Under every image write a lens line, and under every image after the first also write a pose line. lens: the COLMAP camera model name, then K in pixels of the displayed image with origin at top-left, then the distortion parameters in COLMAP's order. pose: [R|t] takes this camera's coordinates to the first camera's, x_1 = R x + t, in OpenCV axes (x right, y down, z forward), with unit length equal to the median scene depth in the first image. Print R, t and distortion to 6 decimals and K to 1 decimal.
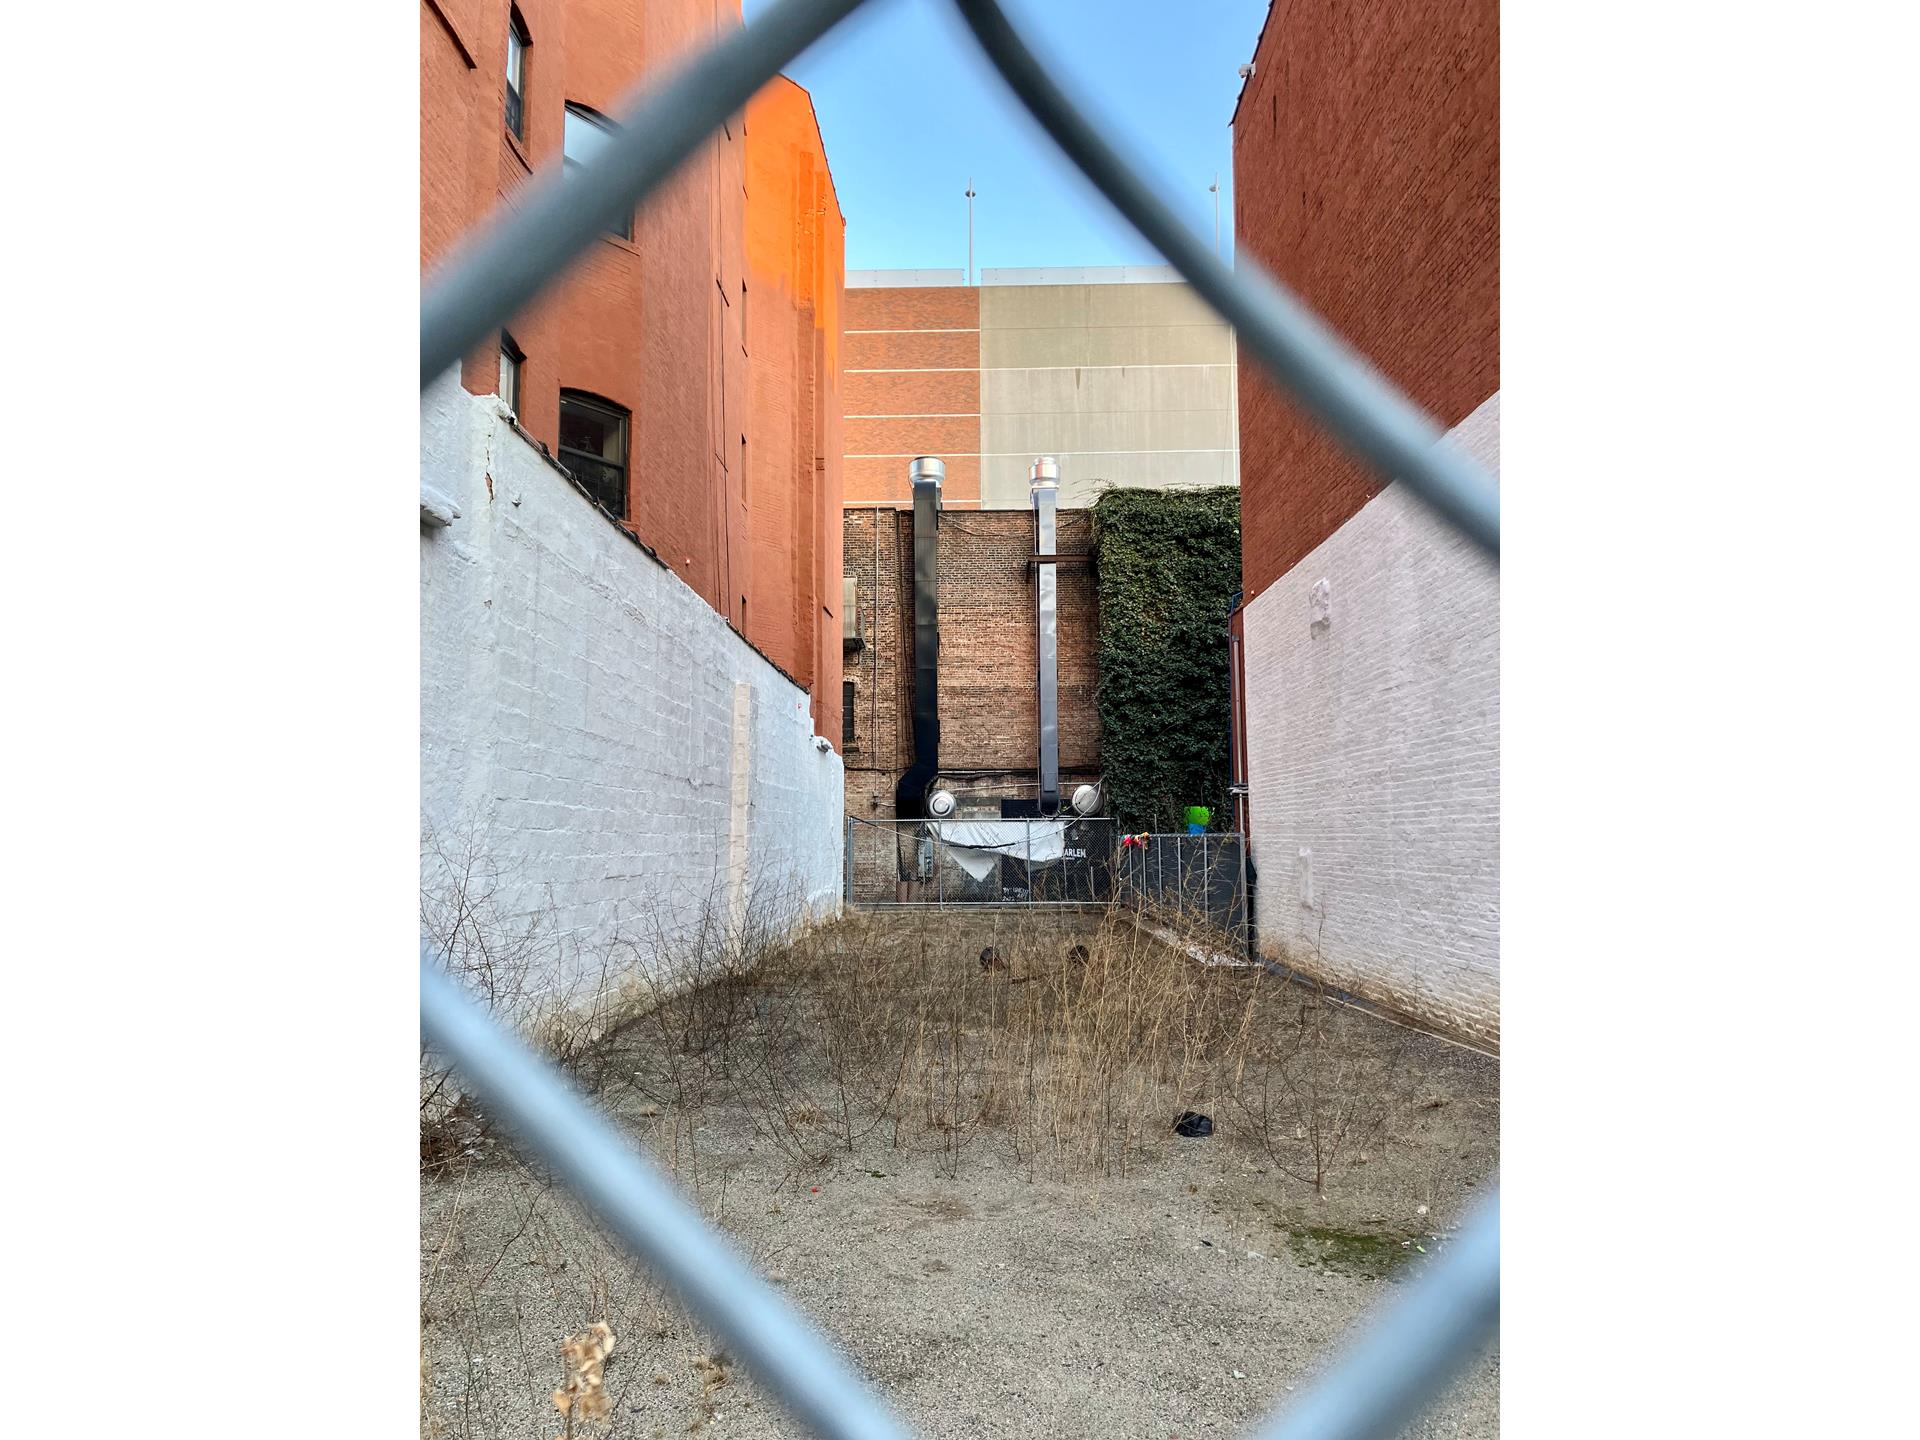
lens RADIAL K [[1176.7, 0, 944.6], [0, 1176.7, 747.2], [0, 0, 1]] dist [0.044593, -0.046825]
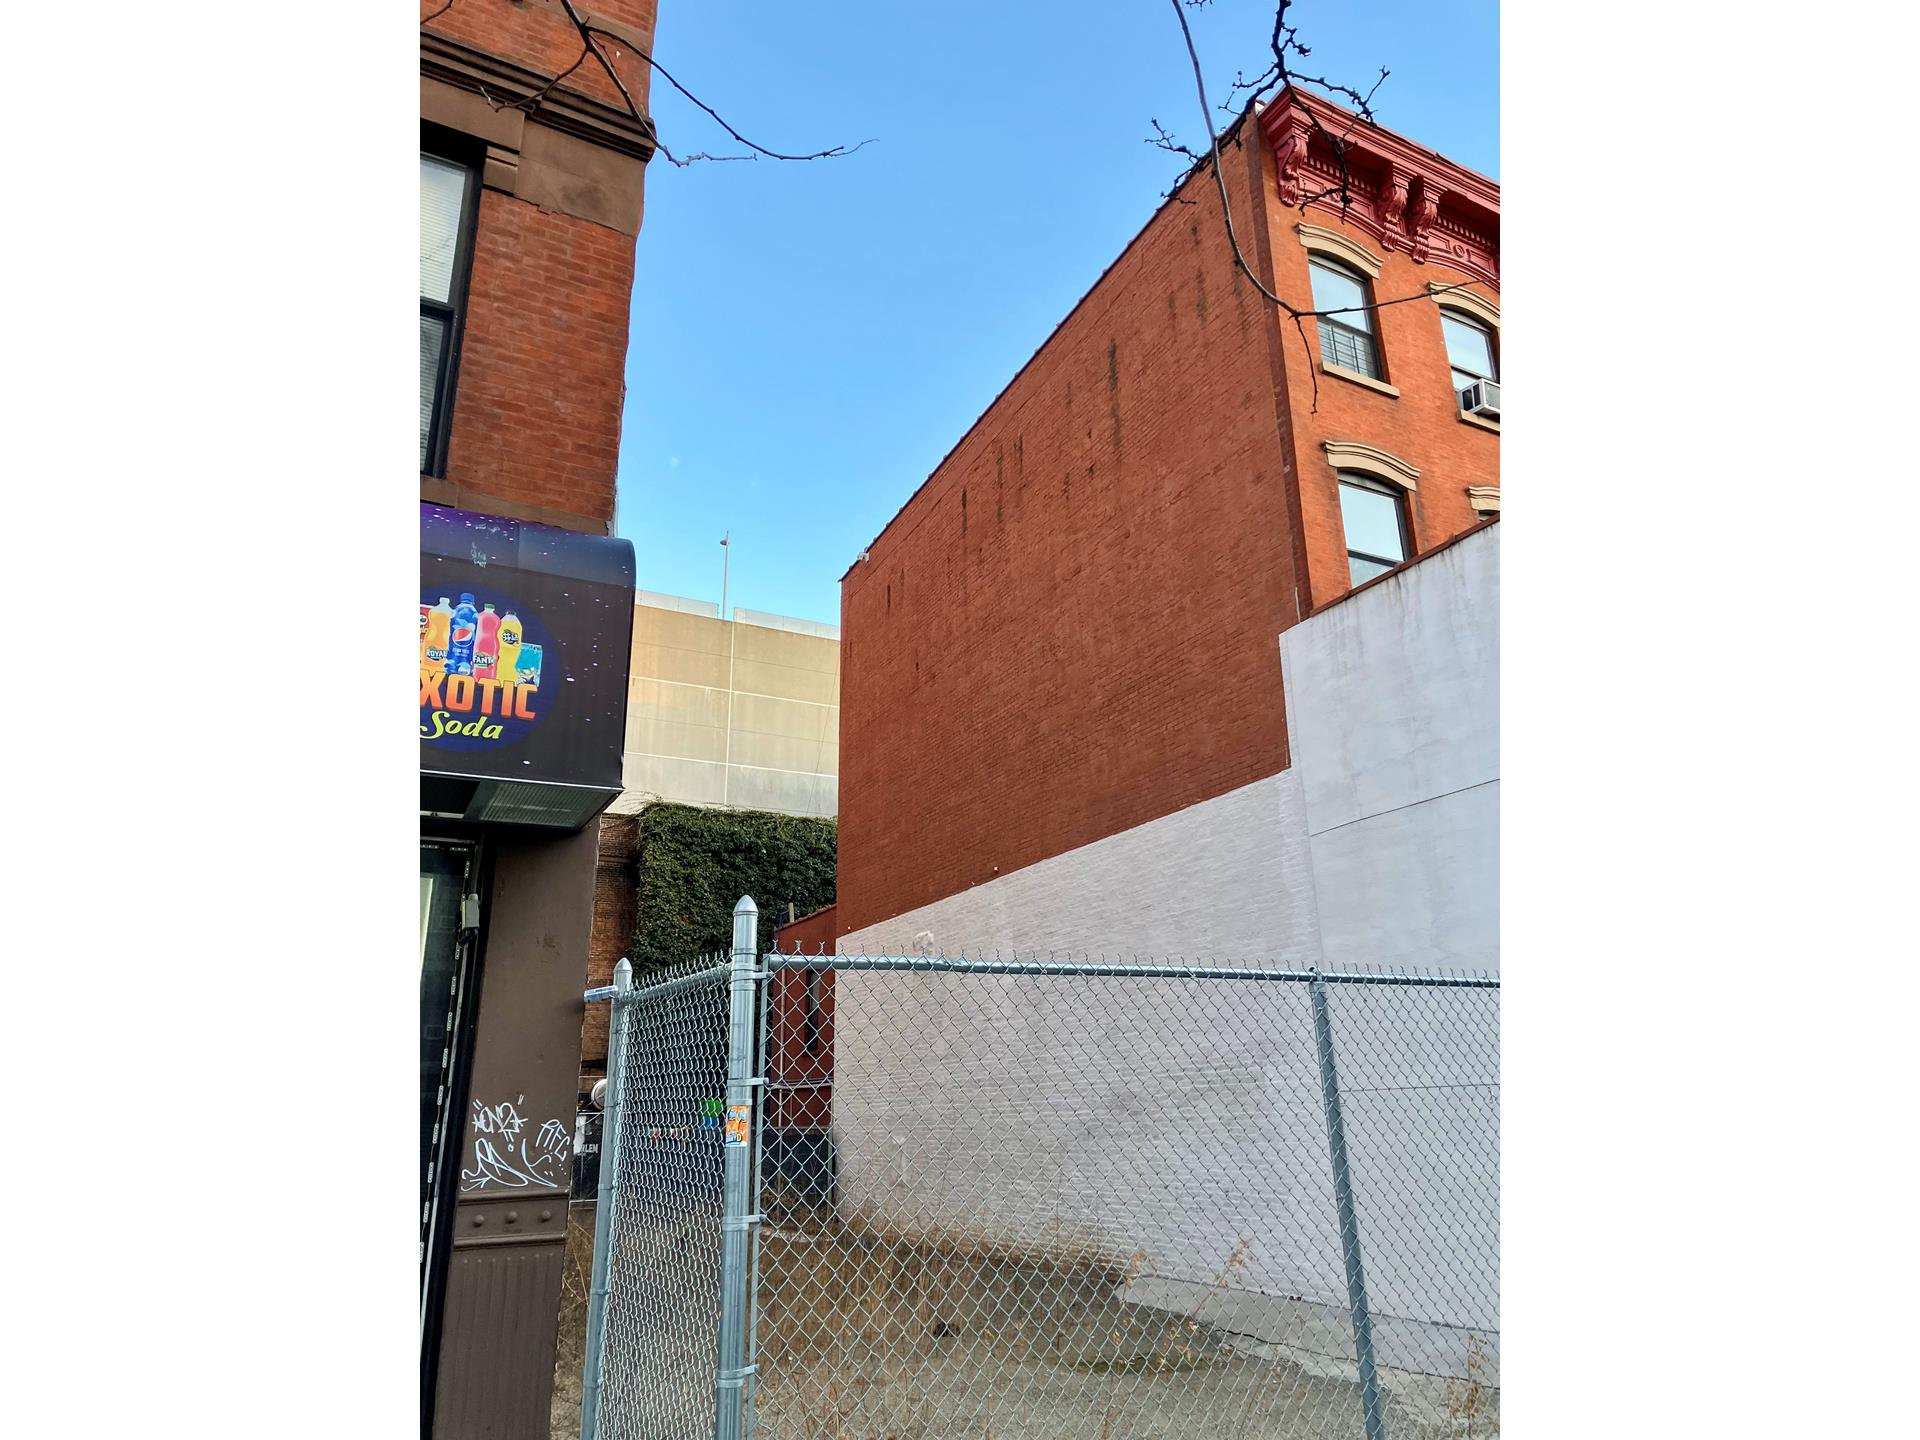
lens RADIAL K [[1176.7, 0, 962.9], [0, 1176.7, 725.3], [0, 0, 1]] dist [0.044593, -0.046825]
pose [[0.872358, 0.142860, 0.467529, -0.143603], [-0.022420, 0.967034, -0.253658, -0.011343], [-0.488354, 0.210799, 0.846803, -0.110175]]
